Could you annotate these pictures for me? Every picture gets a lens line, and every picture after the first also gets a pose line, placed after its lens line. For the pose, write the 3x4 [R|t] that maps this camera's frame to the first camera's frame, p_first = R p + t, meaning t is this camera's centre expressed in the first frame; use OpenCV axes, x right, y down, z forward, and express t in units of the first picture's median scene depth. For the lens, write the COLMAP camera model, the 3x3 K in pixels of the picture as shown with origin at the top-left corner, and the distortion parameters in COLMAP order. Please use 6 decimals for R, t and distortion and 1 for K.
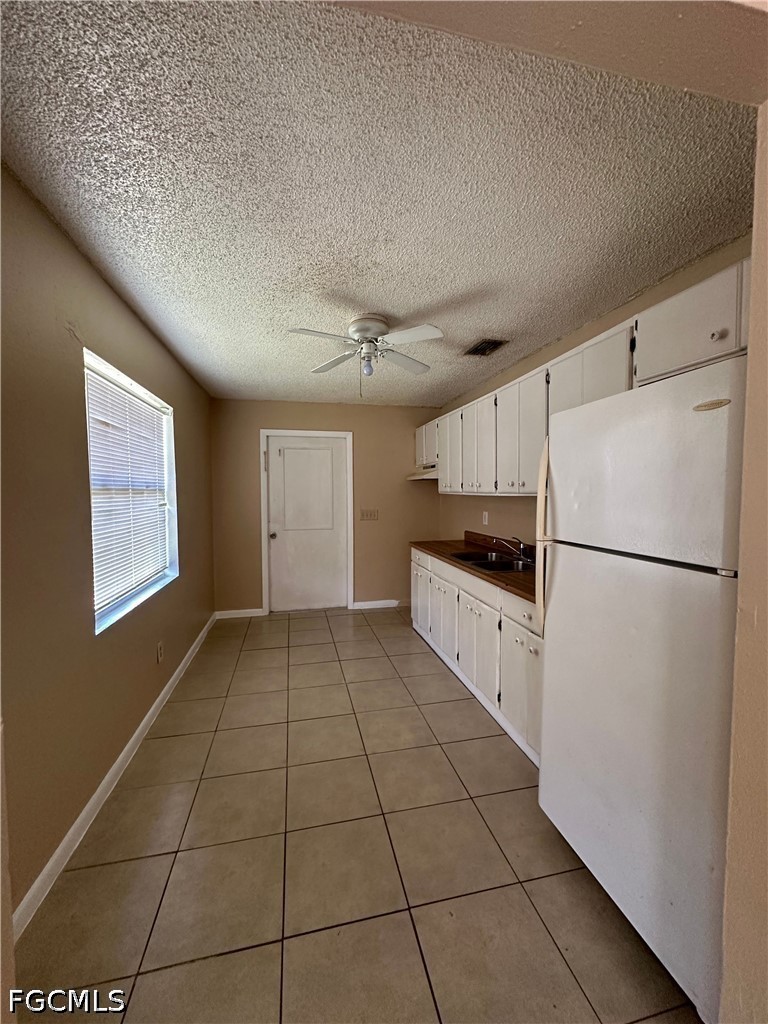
lens RADIAL K [[407.2, 0, 384.0], [0, 407.2, 512.0], [0, 0, 1]] dist [-0.001931, 0.000323]
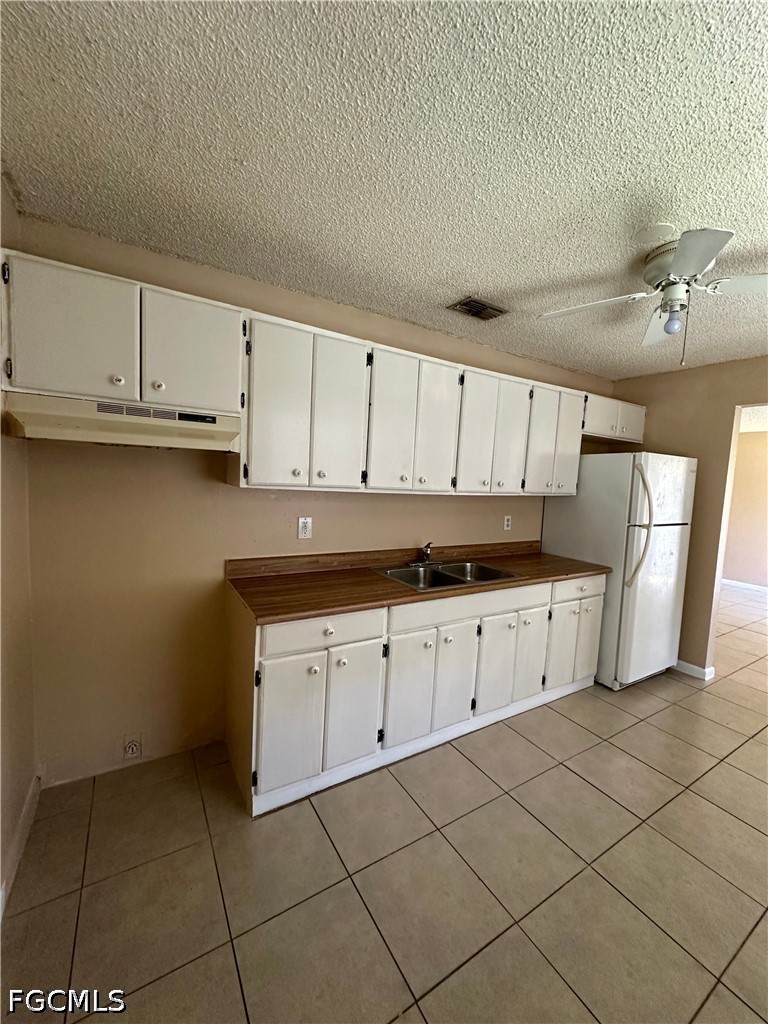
lens RADIAL K [[407.2, 0, 384.0], [0, 407.2, 512.0], [0, 0, 1]] dist [-0.001931, 0.000323]
pose [[-0.321707, -0.091517, 0.942406, -0.459274], [0.002559, 0.995230, 0.097521, -0.085602], [-0.946836, 0.033785, -0.319938, 1.393788]]
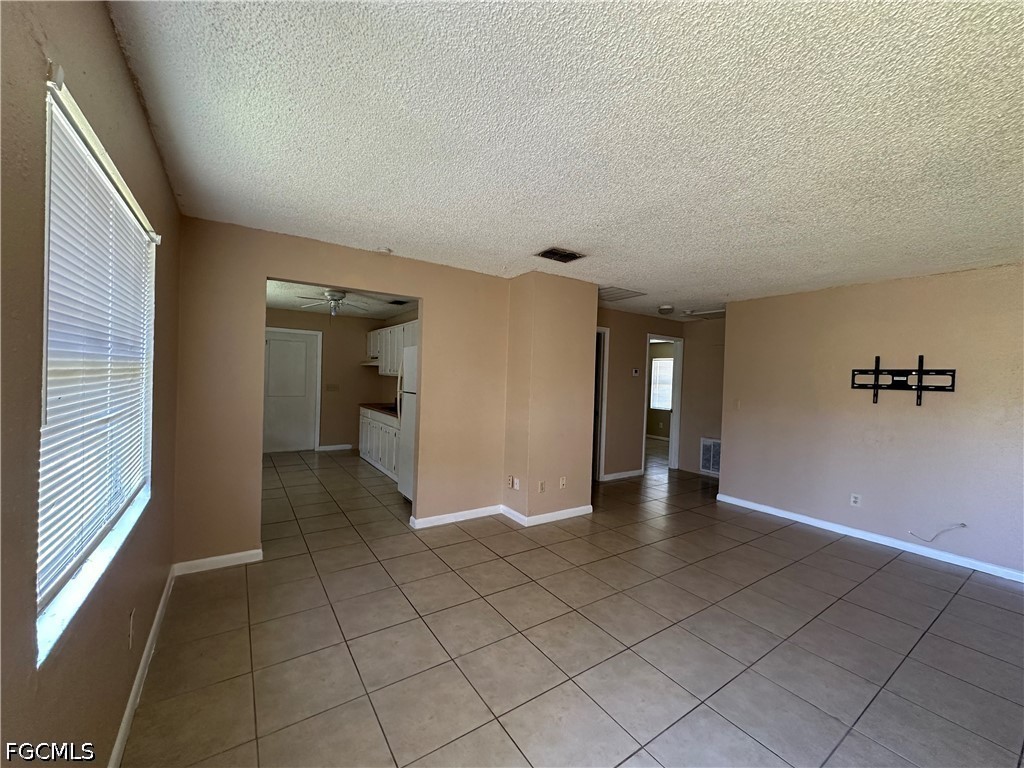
lens RADIAL K [[407.2, 0, 512.0], [0, 407.2, 384.0], [0, 0, 1]] dist [-0.001931, 0.000323]
pose [[0.930764, 0.031921, 0.364225, 0.048720], [-0.020472, 0.999169, -0.035253, 0.055472], [-0.365048, 0.025356, 0.930643, -1.003756]]
